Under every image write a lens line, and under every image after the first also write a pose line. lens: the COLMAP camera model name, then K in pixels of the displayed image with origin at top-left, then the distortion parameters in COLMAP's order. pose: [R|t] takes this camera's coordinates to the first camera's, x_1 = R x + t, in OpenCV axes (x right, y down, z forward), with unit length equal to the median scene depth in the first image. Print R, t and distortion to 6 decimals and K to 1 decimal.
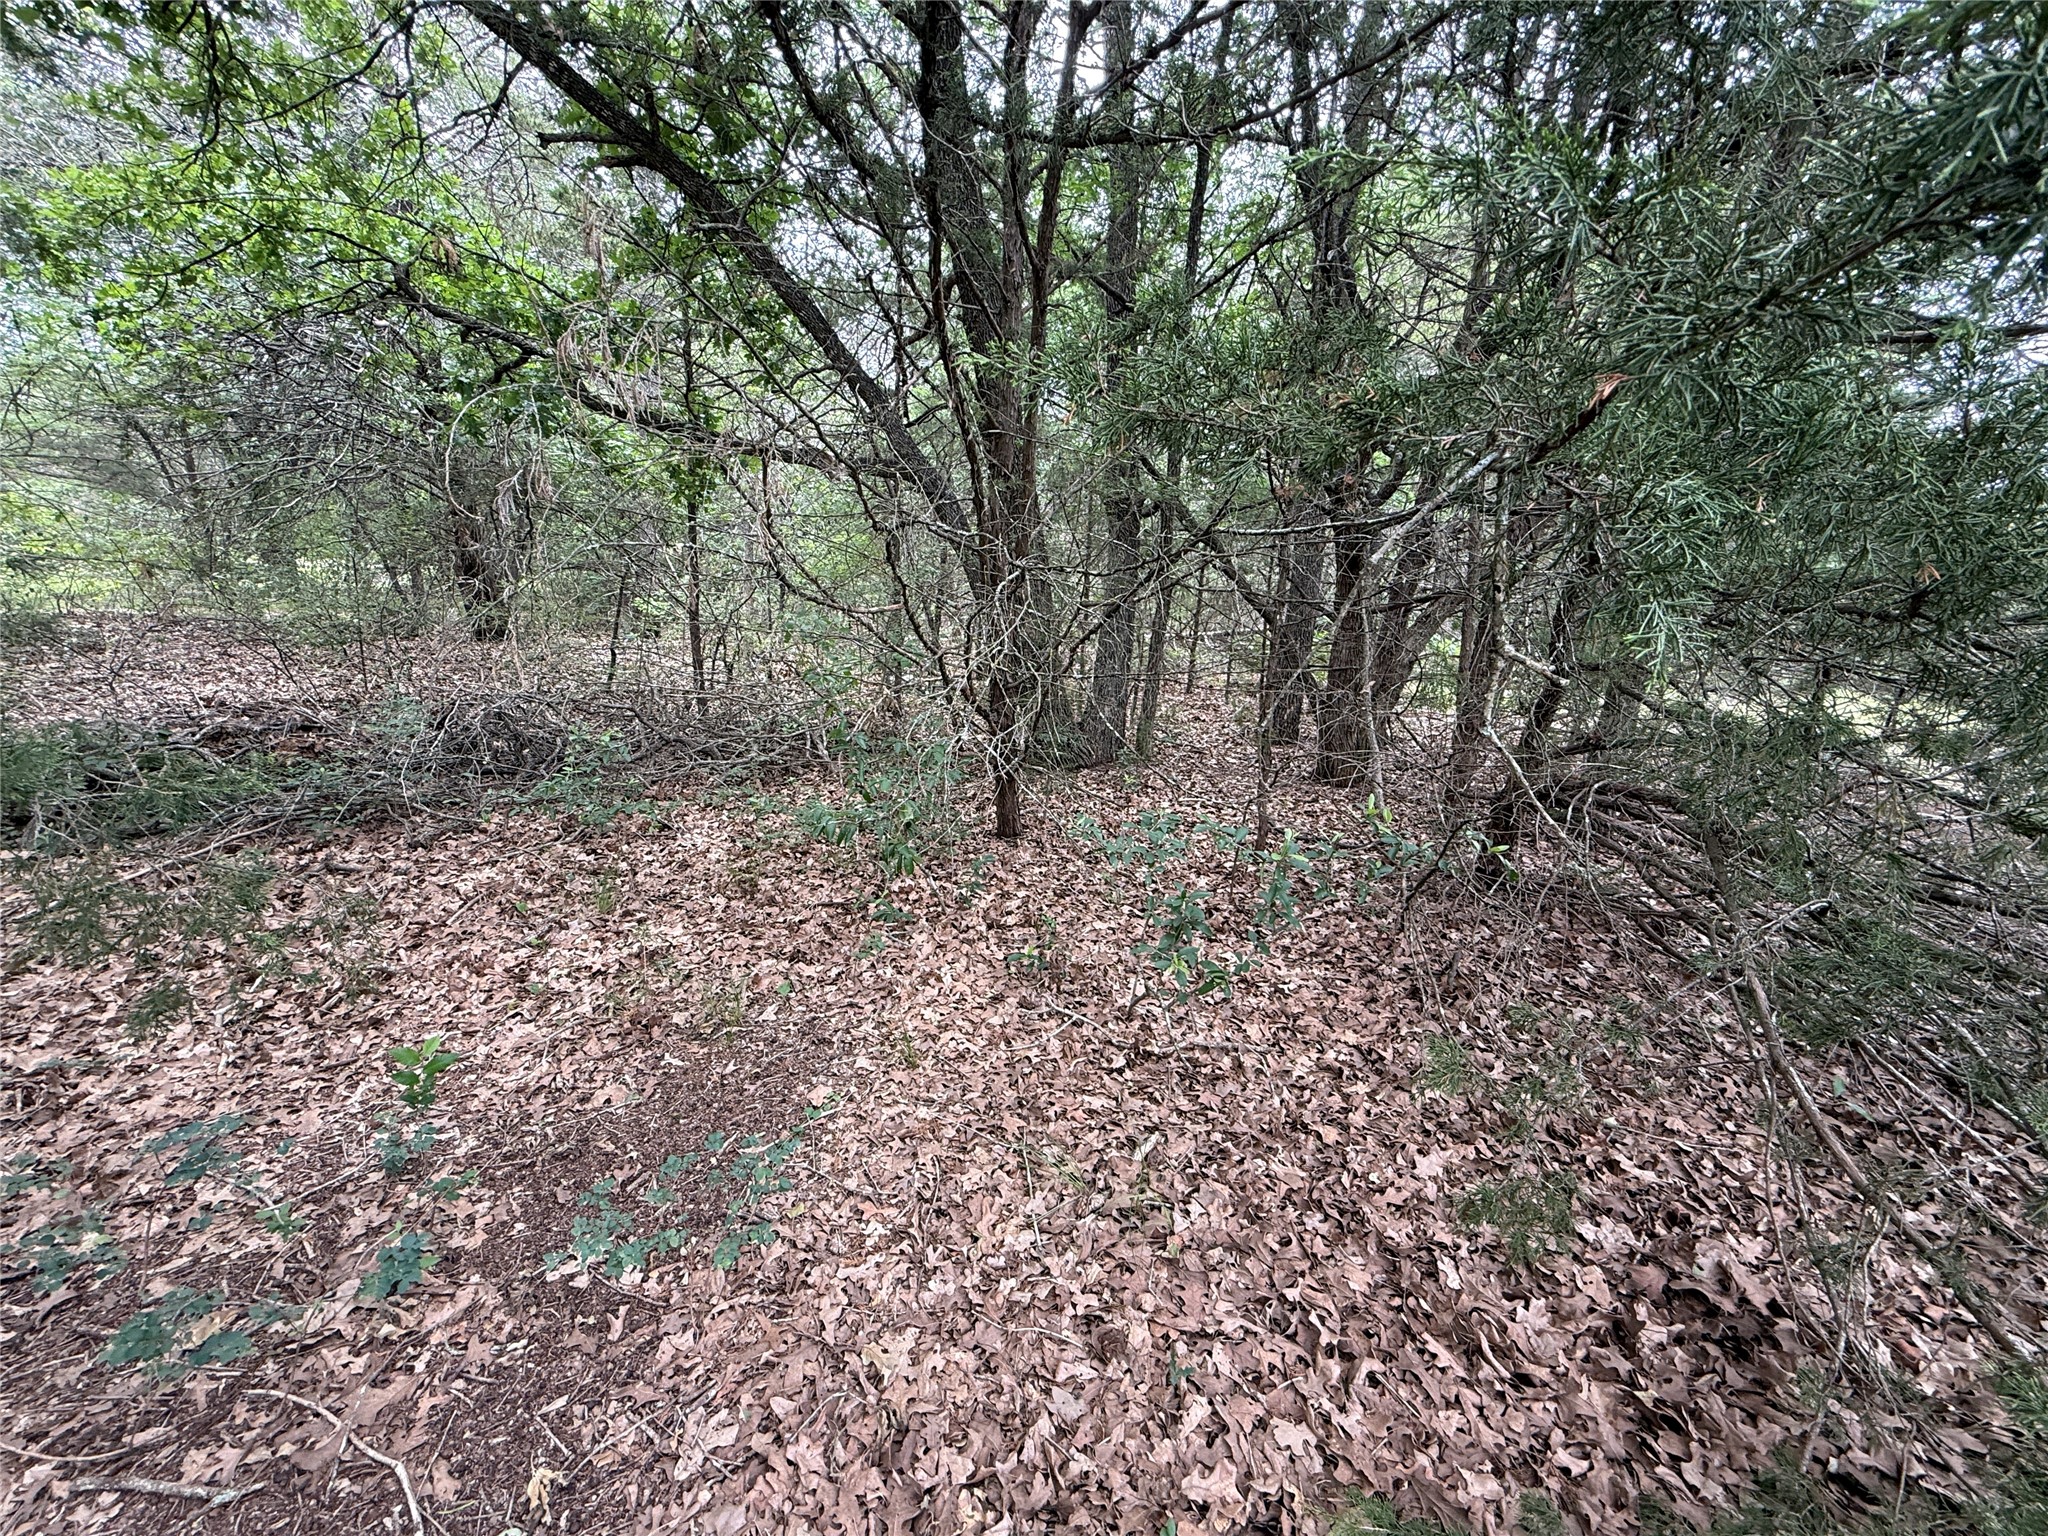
lens RADIAL K [[808.3, 0, 1018.6], [0, 808.3, 768.6], [0, 0, 1]] dist [-0.002630, 0.000510]
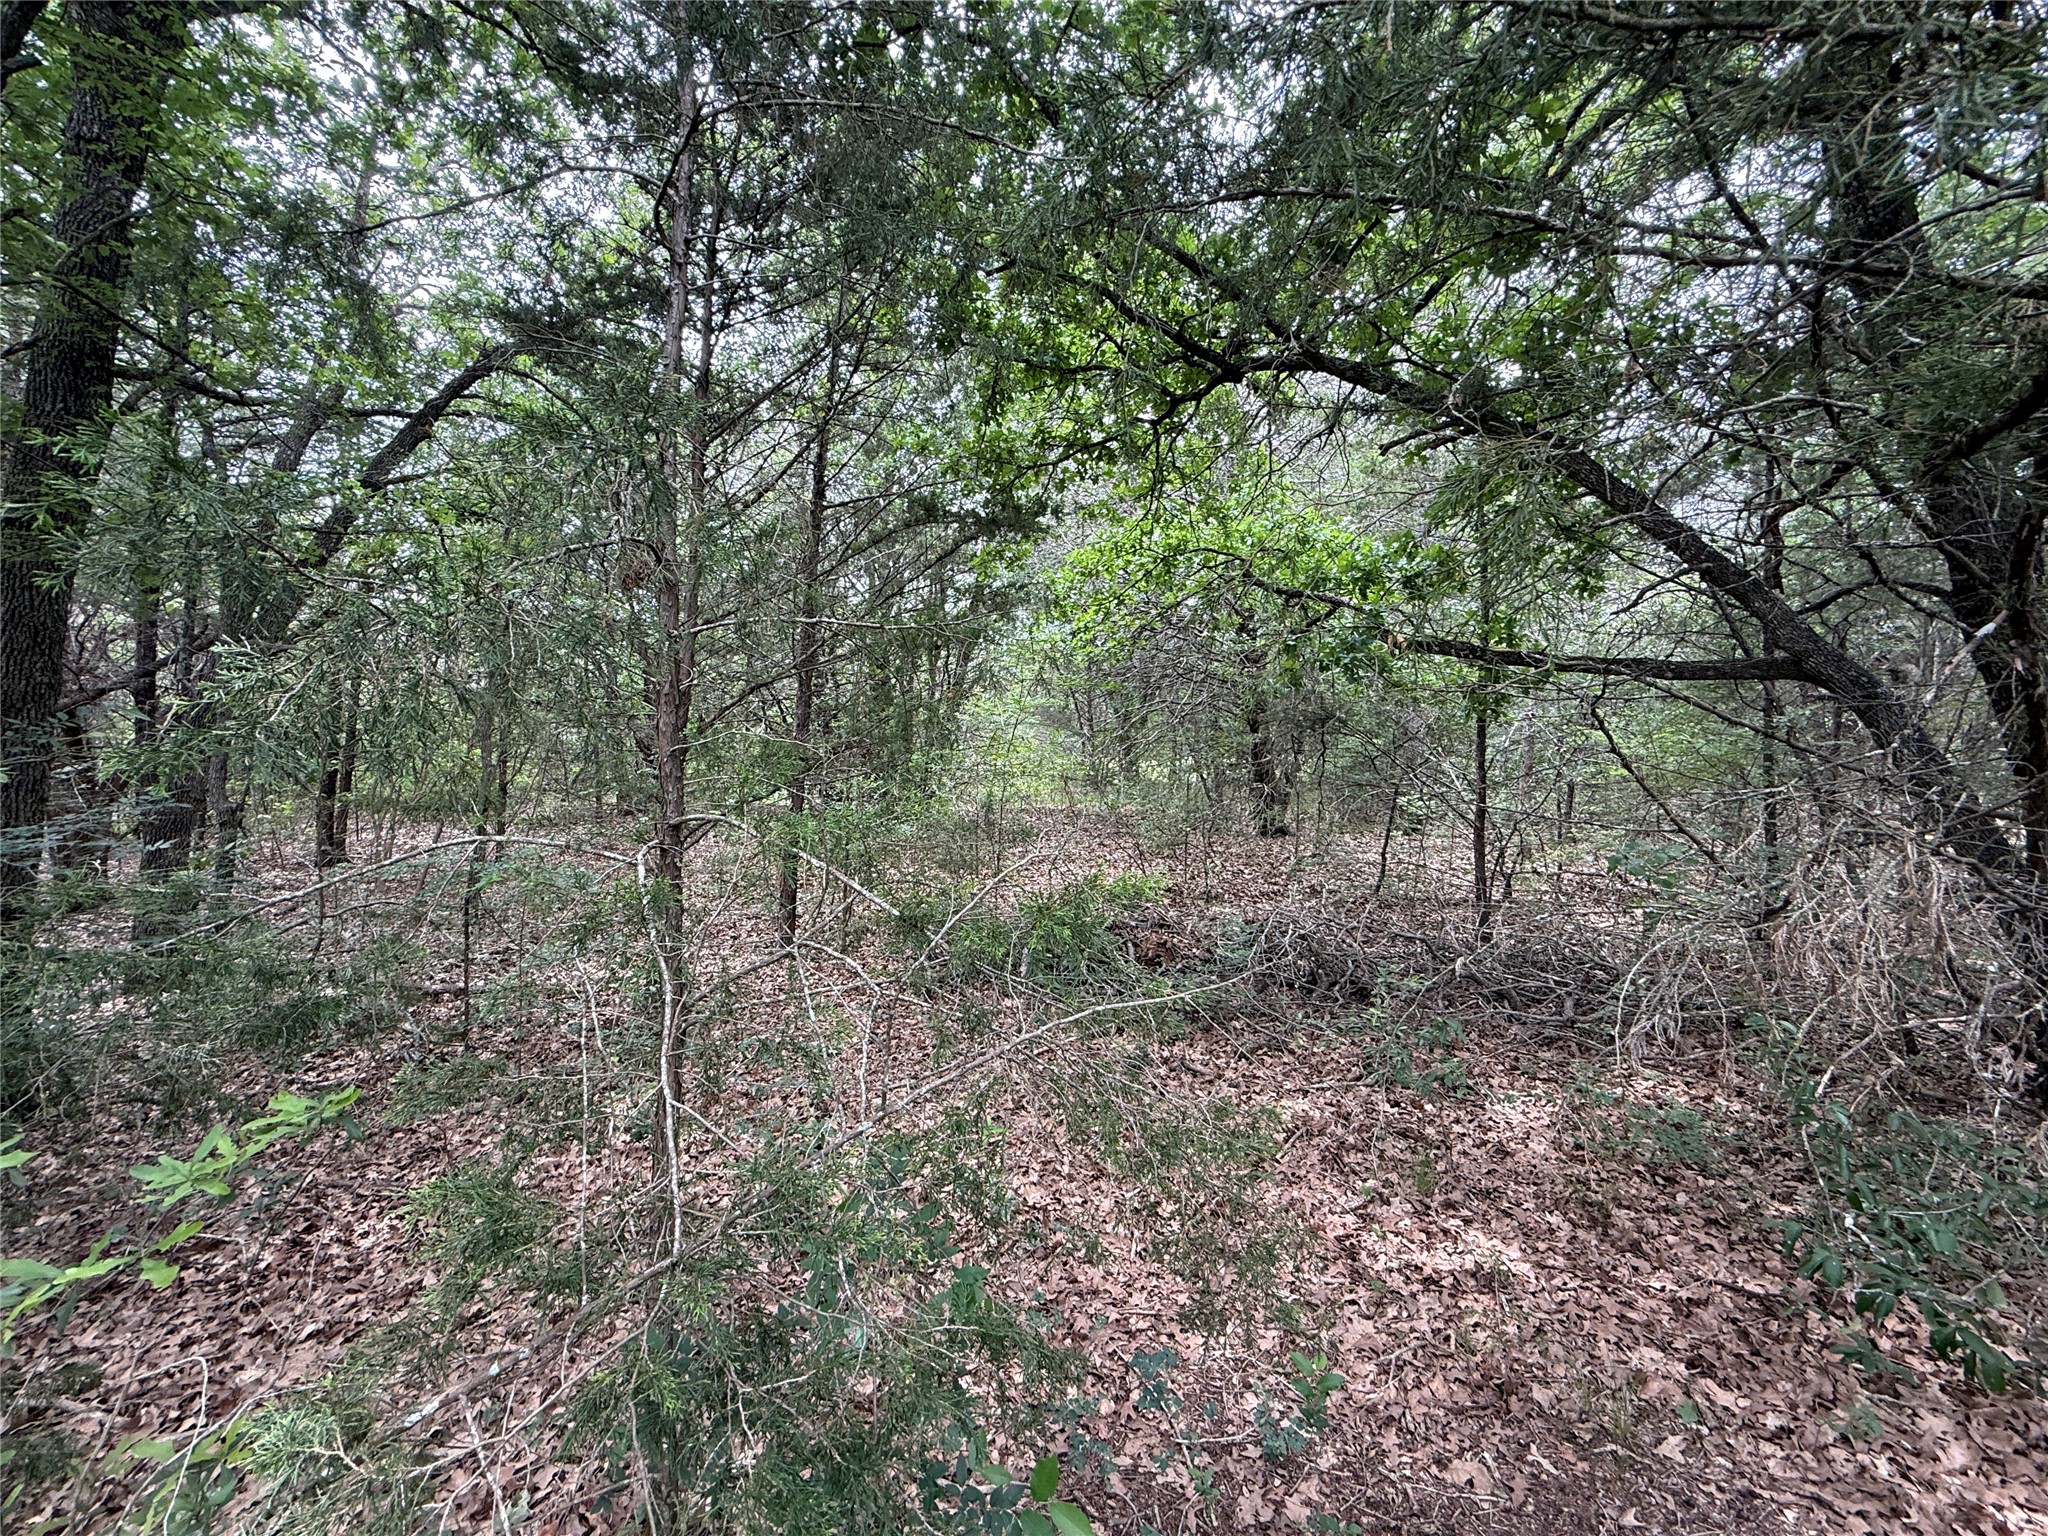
lens RADIAL K [[808.3, 0, 1017.5], [0, 808.3, 761.7], [0, 0, 1]] dist [-0.002630, 0.000510]
pose [[0.663380, -0.034484, -0.747488, -0.105135], [-0.126843, 0.979299, -0.157748, -0.108846], [0.737454, 0.199461, 0.645273, -0.061168]]
